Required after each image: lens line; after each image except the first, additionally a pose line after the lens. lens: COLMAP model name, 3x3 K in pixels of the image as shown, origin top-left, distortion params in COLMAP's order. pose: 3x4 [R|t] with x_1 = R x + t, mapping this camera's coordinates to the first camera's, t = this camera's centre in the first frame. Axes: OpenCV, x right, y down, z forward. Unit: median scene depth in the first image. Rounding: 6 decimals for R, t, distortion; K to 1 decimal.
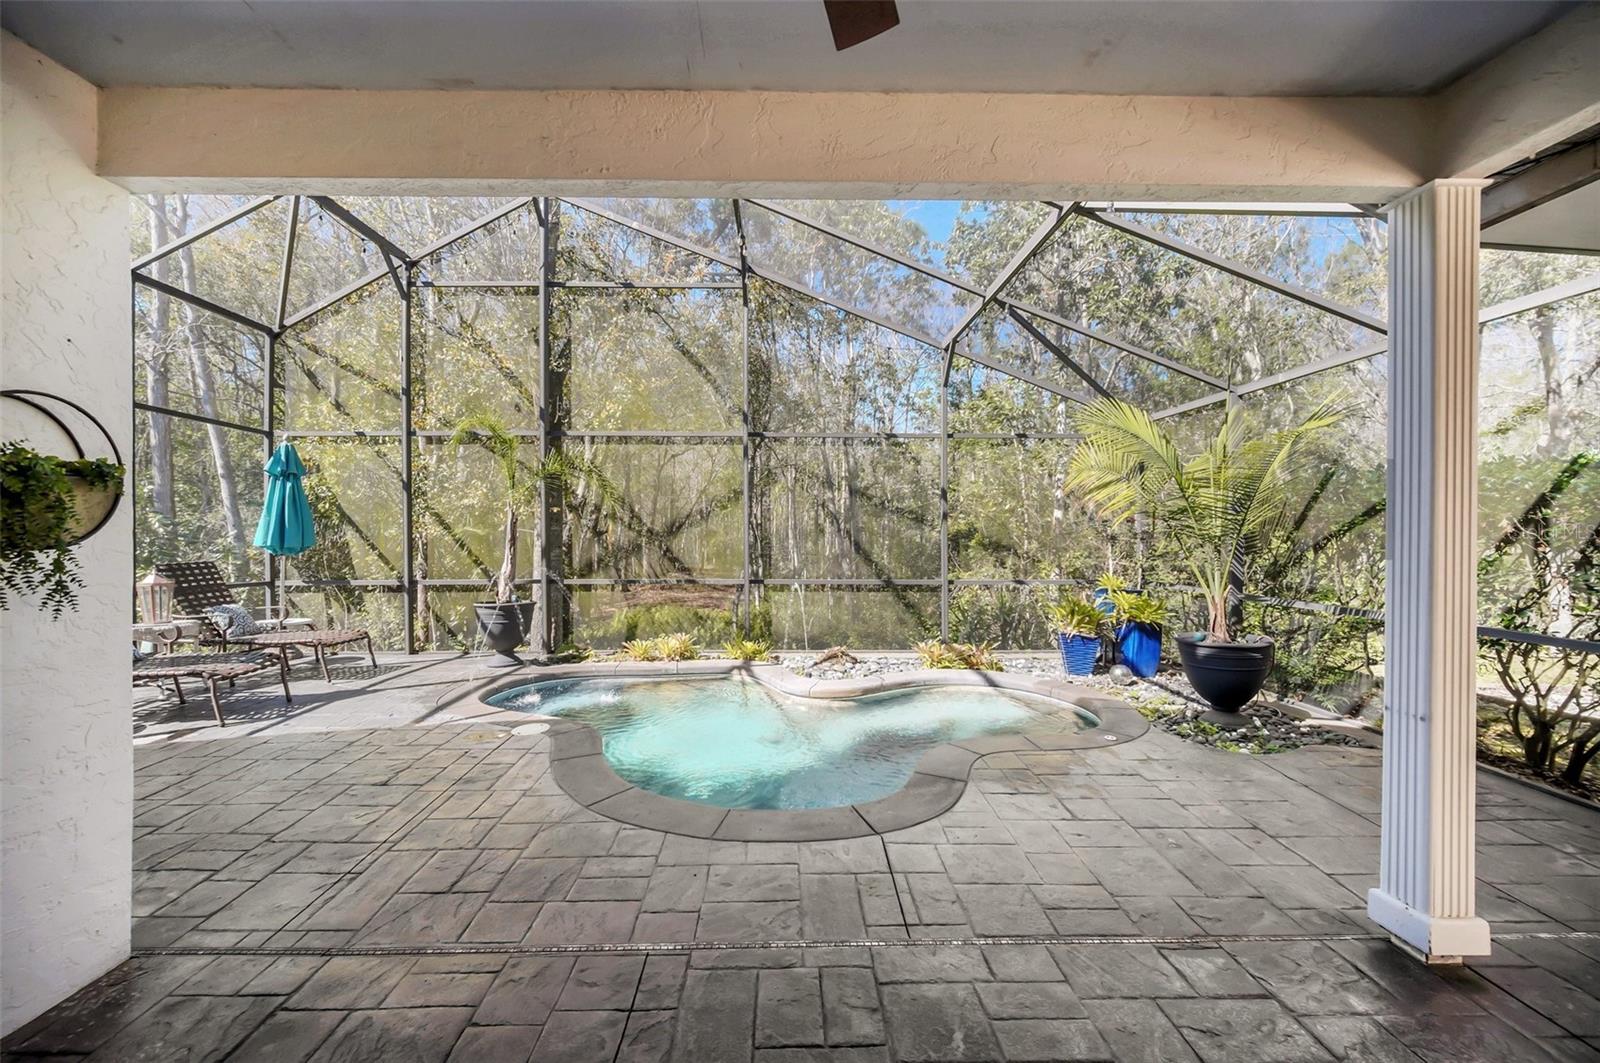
lens RADIAL K [[646.1, 0, 788.7], [0, 646.1, 531.5], [0, 0, 1]] dist [0.000355, -0.000131]
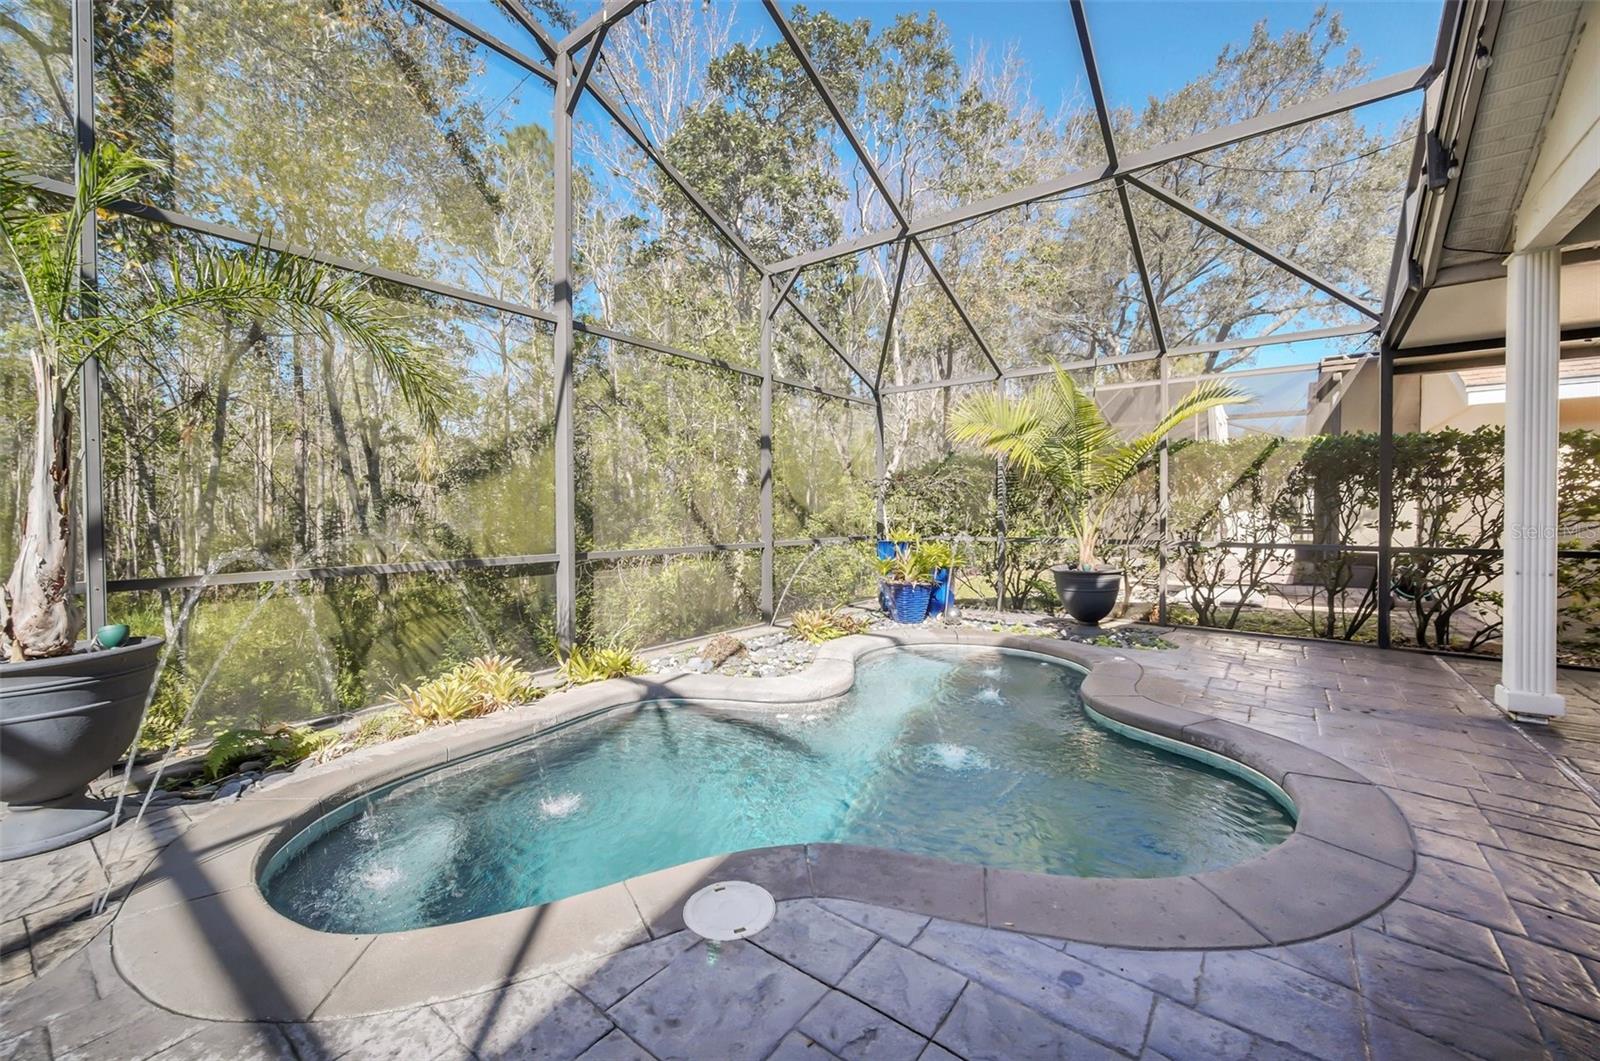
lens RADIAL K [[635.9, 0, 792.8], [0, 635.9, 513.0], [0, 0, 1]] dist [0.000784, -0.000174]
pose [[0.616086, -0.004505, 0.787666, -0.511408], [0.008269, 0.999966, -0.000748, 0.041443], [-0.787636, 0.006974, 0.616102, 0.529503]]
